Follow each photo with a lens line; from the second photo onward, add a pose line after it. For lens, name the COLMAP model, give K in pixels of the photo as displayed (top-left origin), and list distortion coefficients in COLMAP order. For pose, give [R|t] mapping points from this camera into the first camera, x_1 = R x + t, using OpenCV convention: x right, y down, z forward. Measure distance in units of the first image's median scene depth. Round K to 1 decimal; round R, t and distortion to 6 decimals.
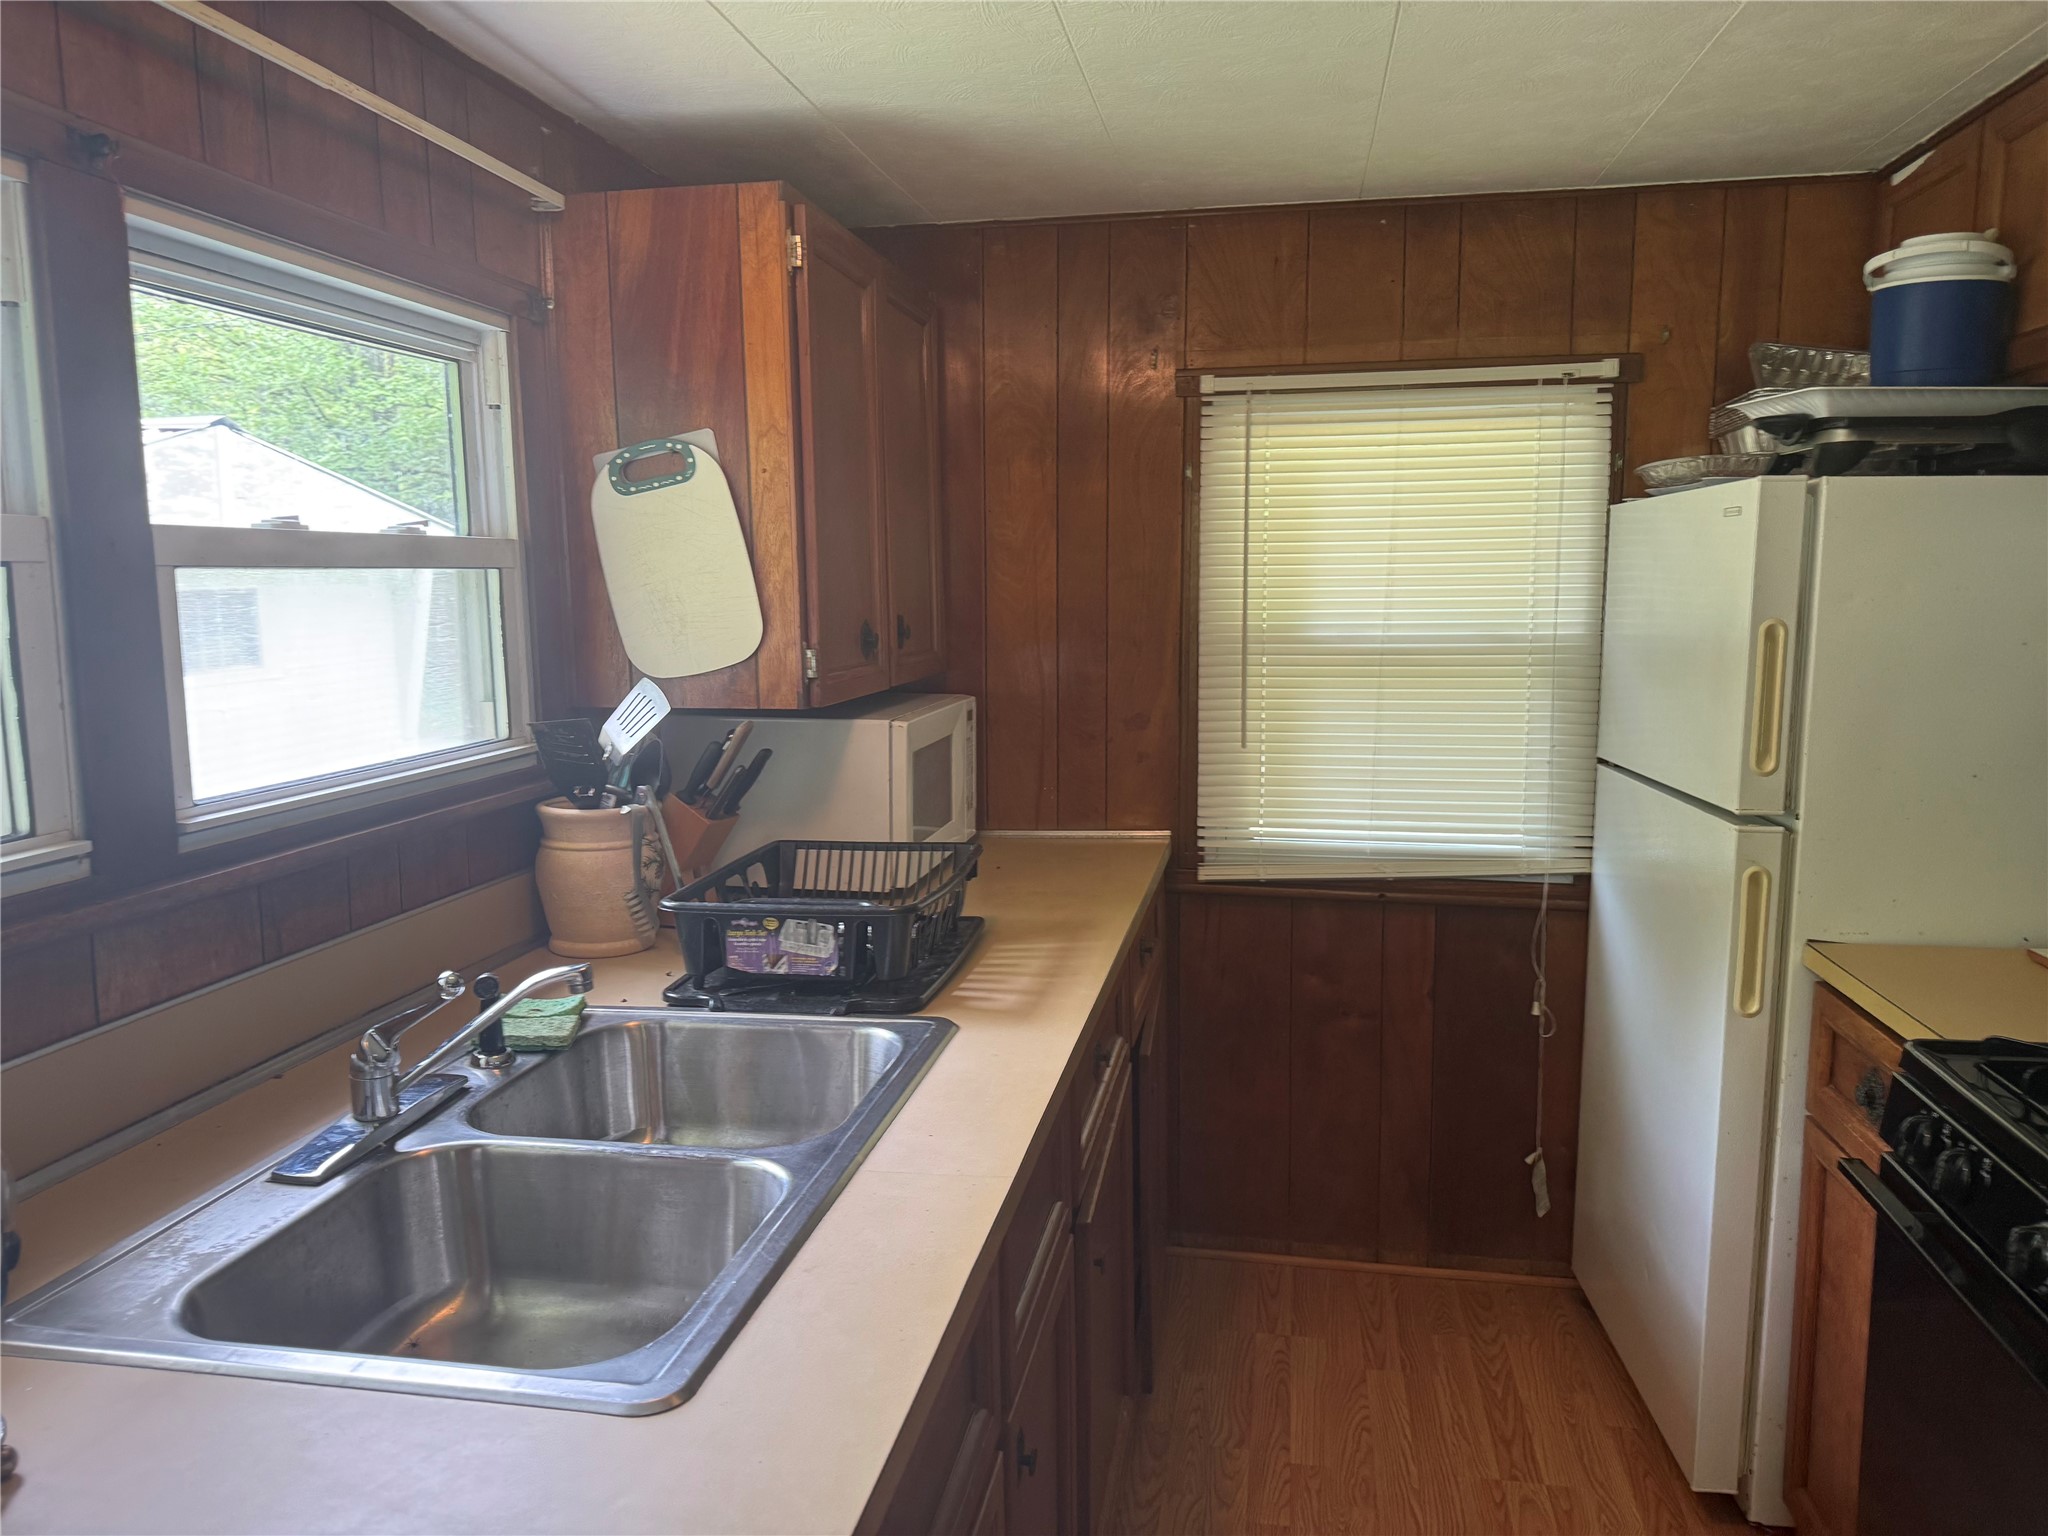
lens RADIAL K [[1478.9, 0, 1024.0], [0, 1478.9, 768.0], [0, 0, 1]] dist [0.096478, -0.149431]
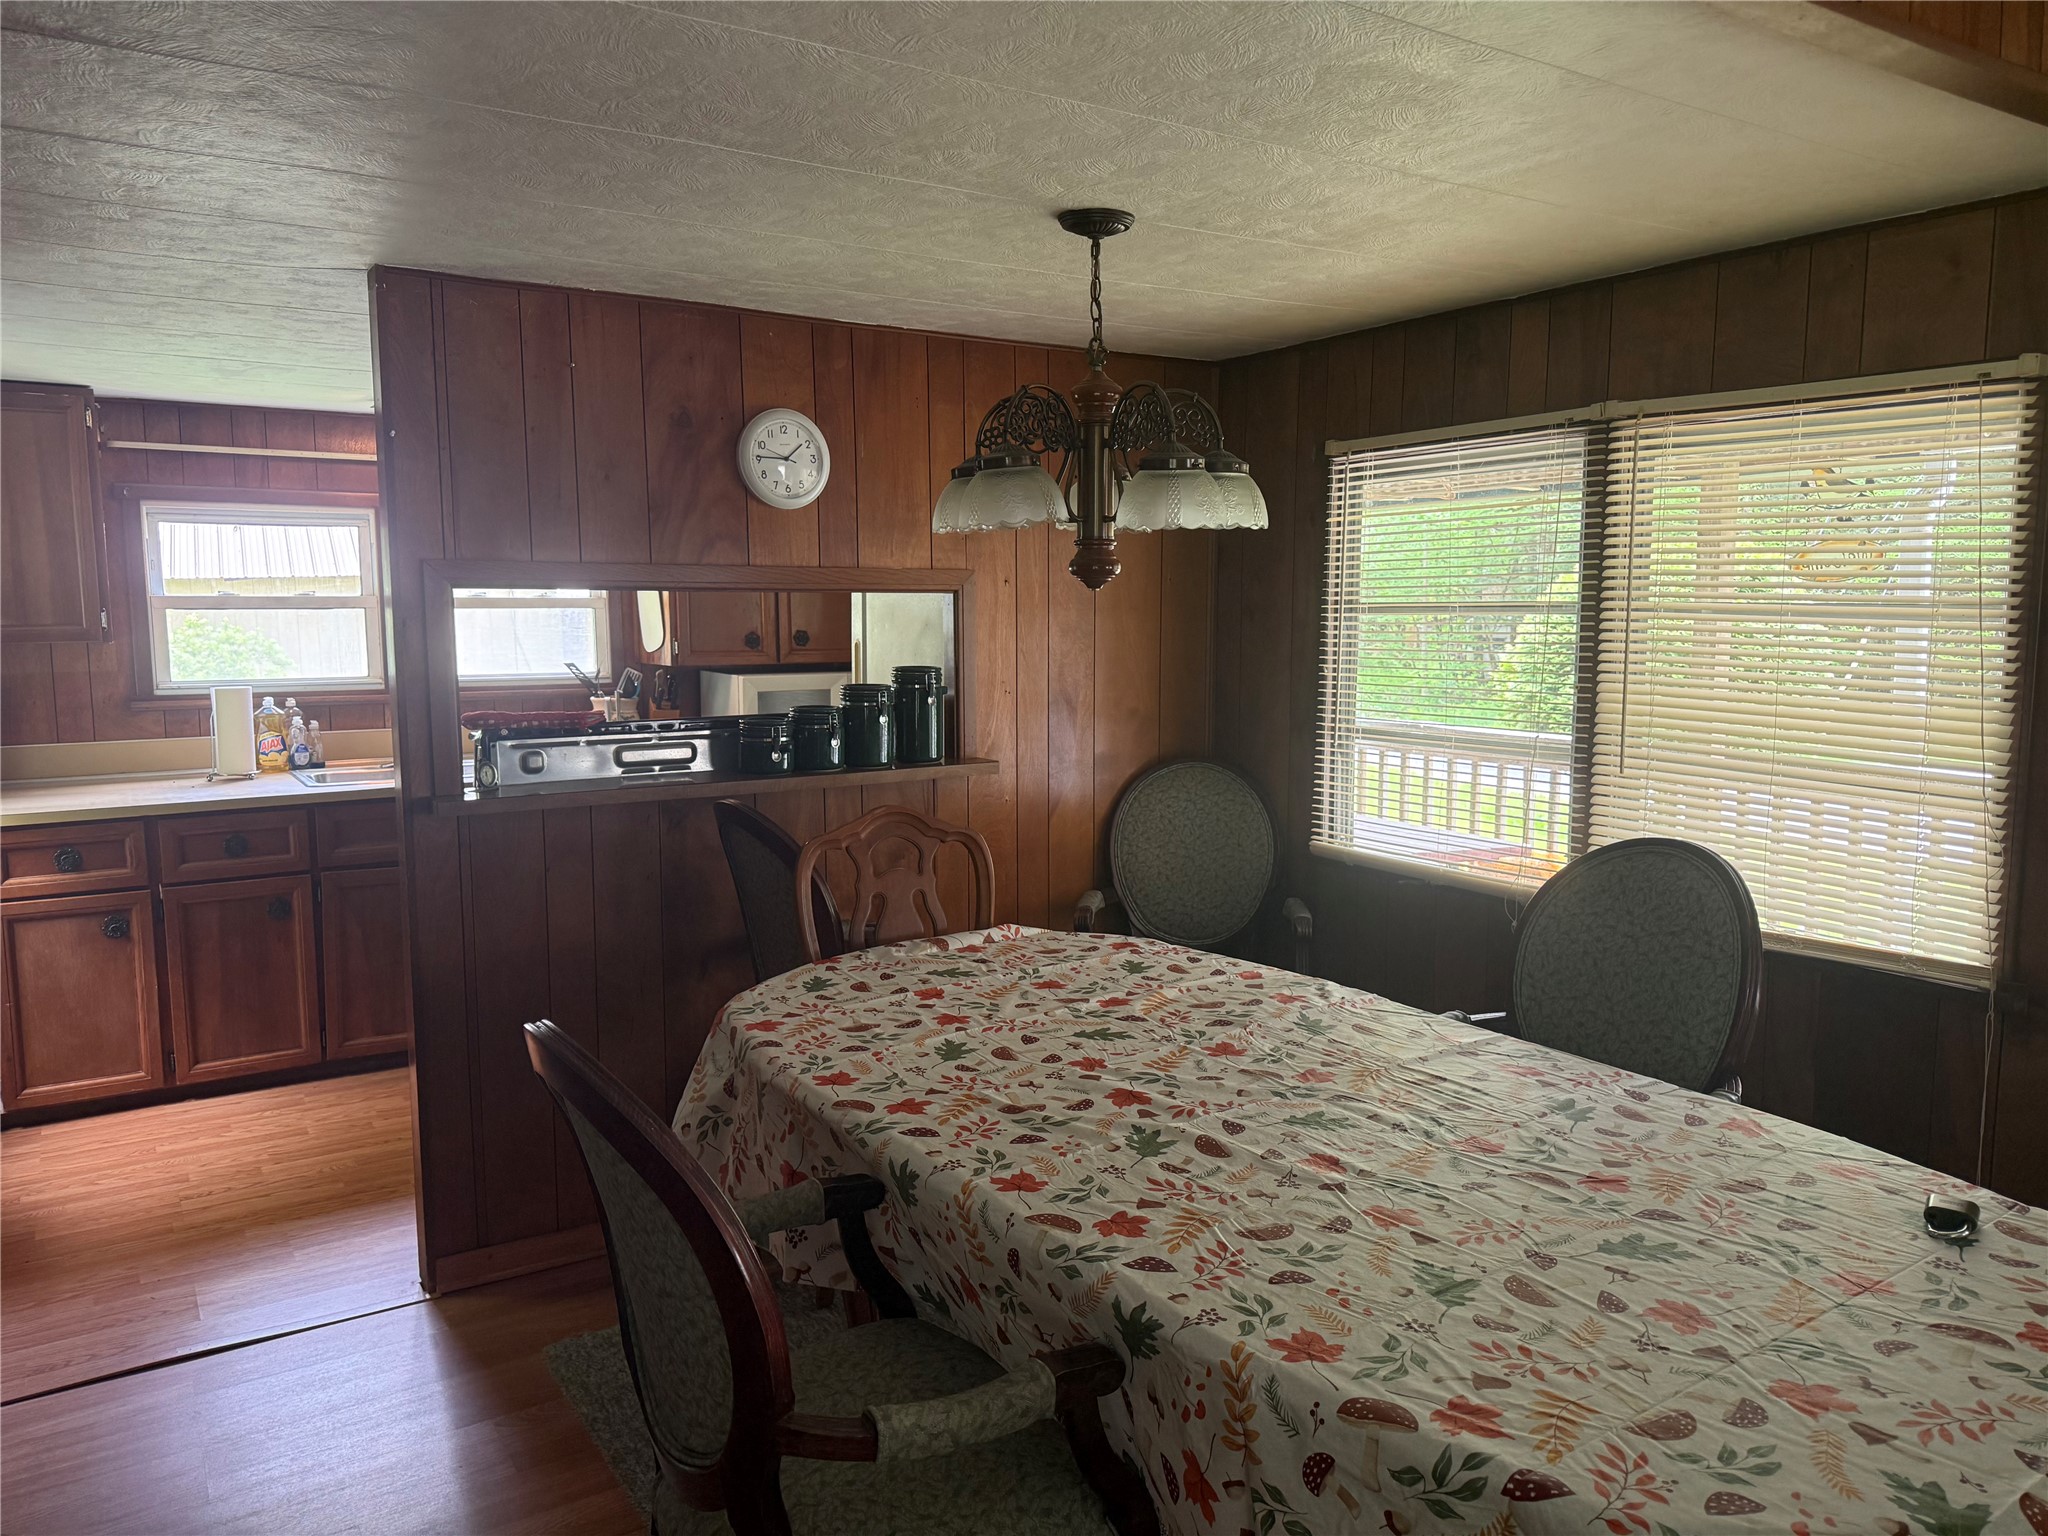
lens RADIAL K [[1481.0, 0, 1024.0], [0, 1481.0, 768.0], [0, 0, 1]] dist [-0.000745, -0.001769]
pose [[0.686092, 0.090468, -0.721868, 1.985931], [-0.101018, 0.994473, 0.028621, -0.000254], [0.720468, 0.053285, 0.691438, -0.238633]]
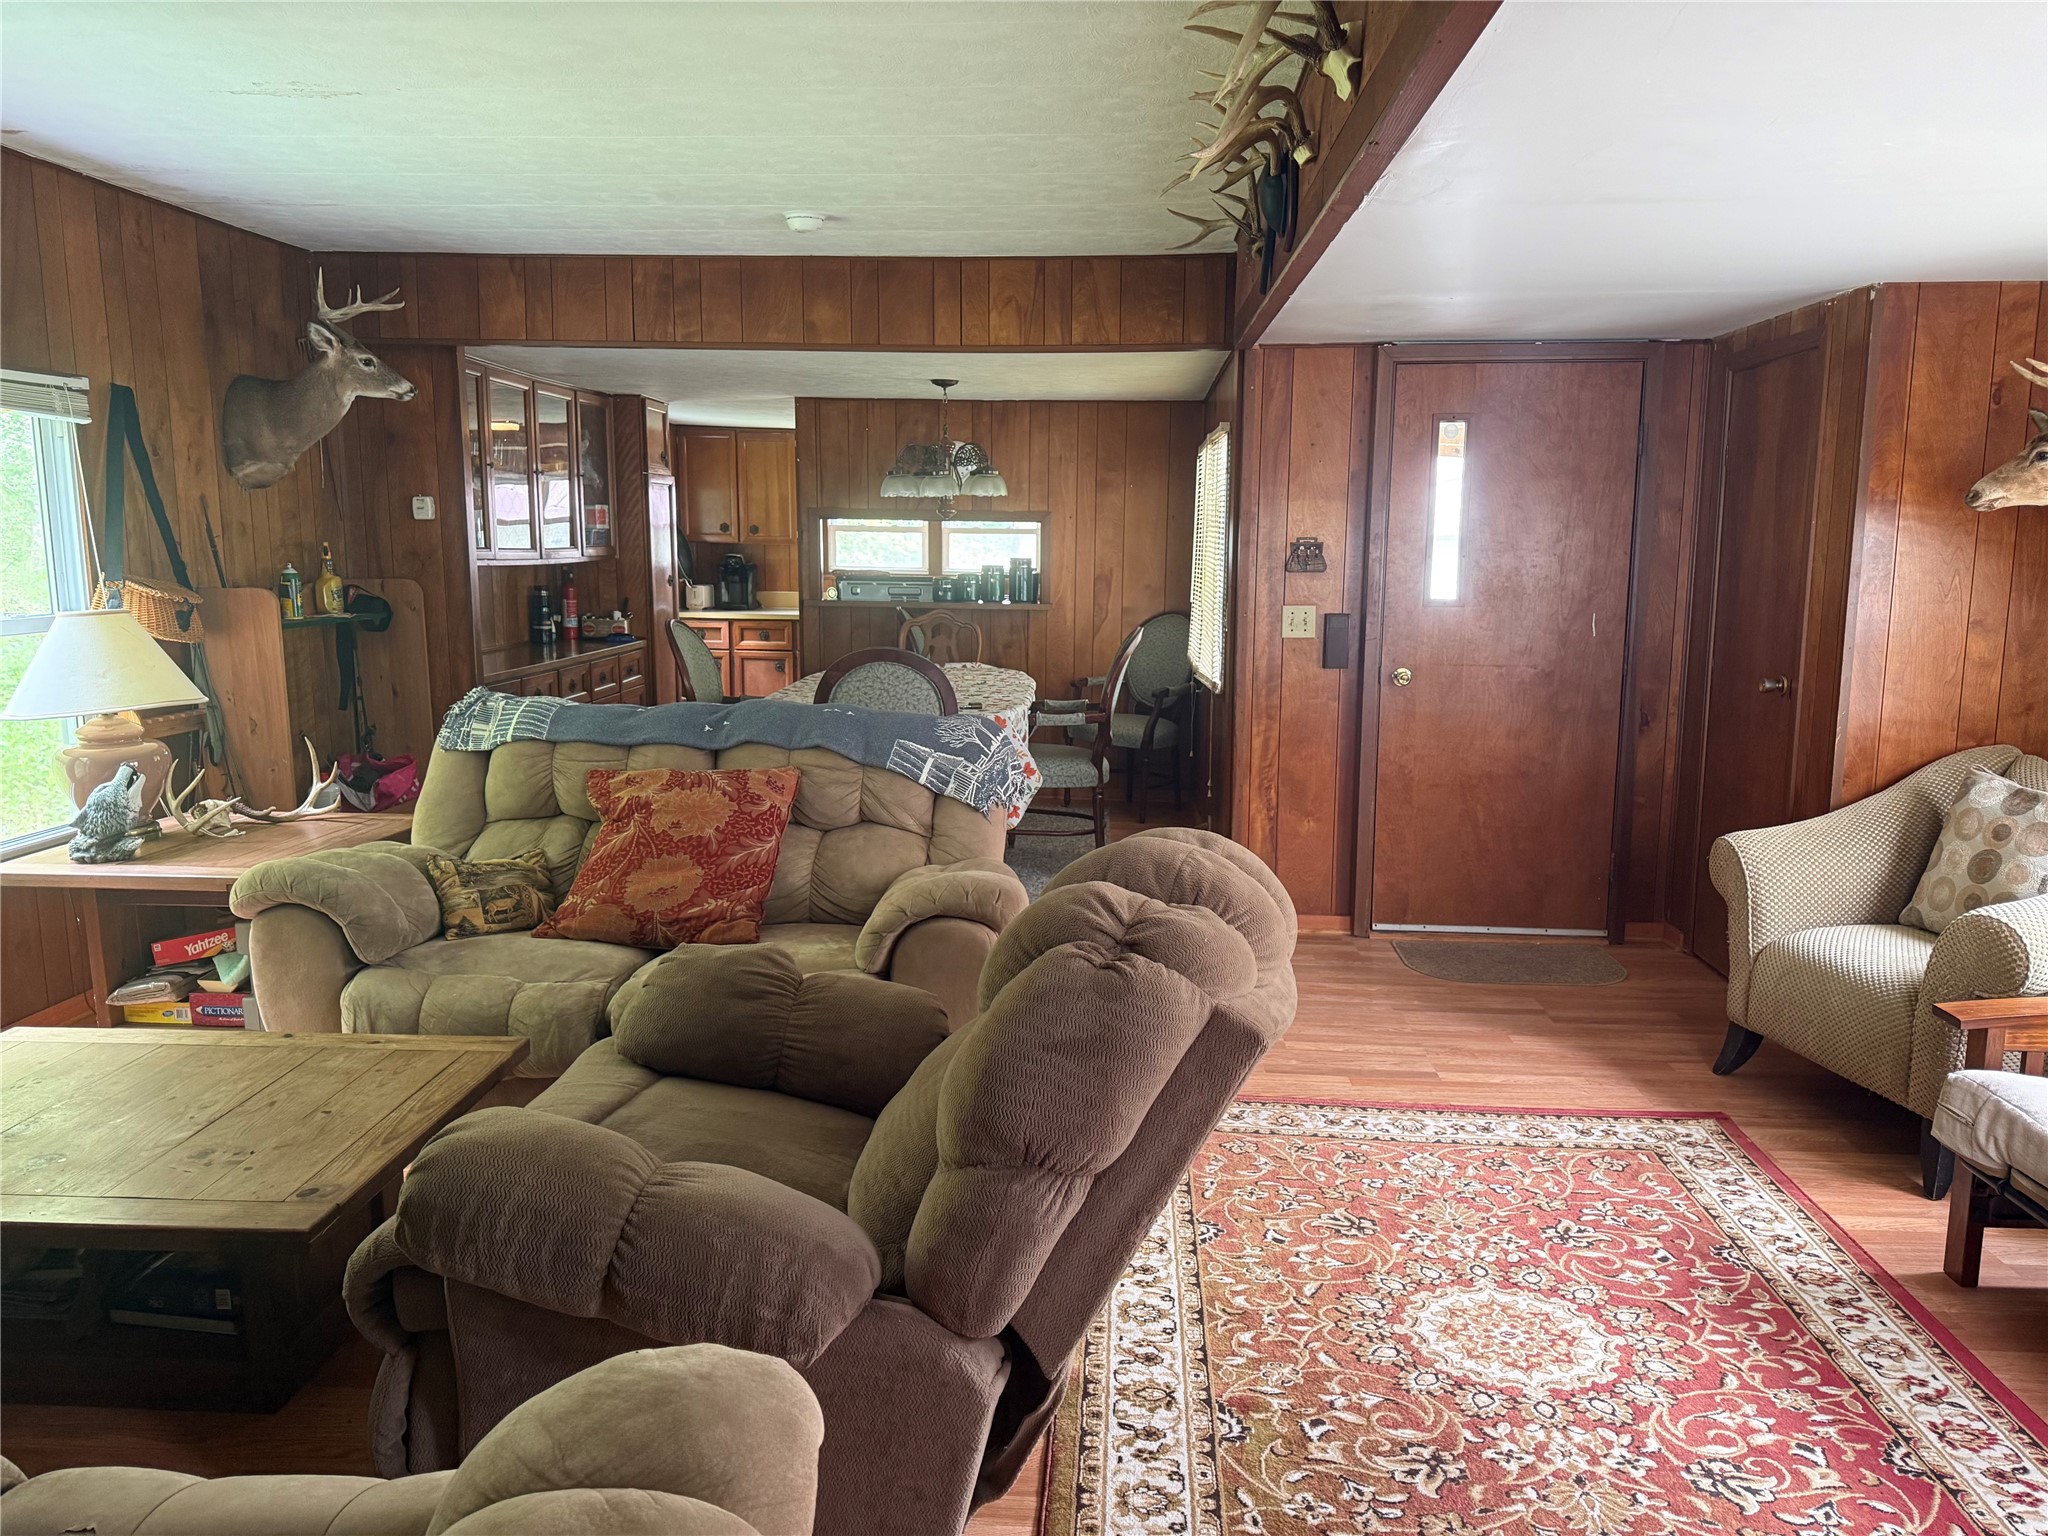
lens RADIAL K [[1478.9, 0, 1024.0], [0, 1478.9, 768.0], [0, 0, 1]] dist [0.096478, -0.149431]
pose [[0.111065, 0.165249, -0.979978, 4.105130], [-0.139123, 0.978954, 0.149309, -0.083985], [0.984027, 0.119755, 0.131718, 0.357058]]
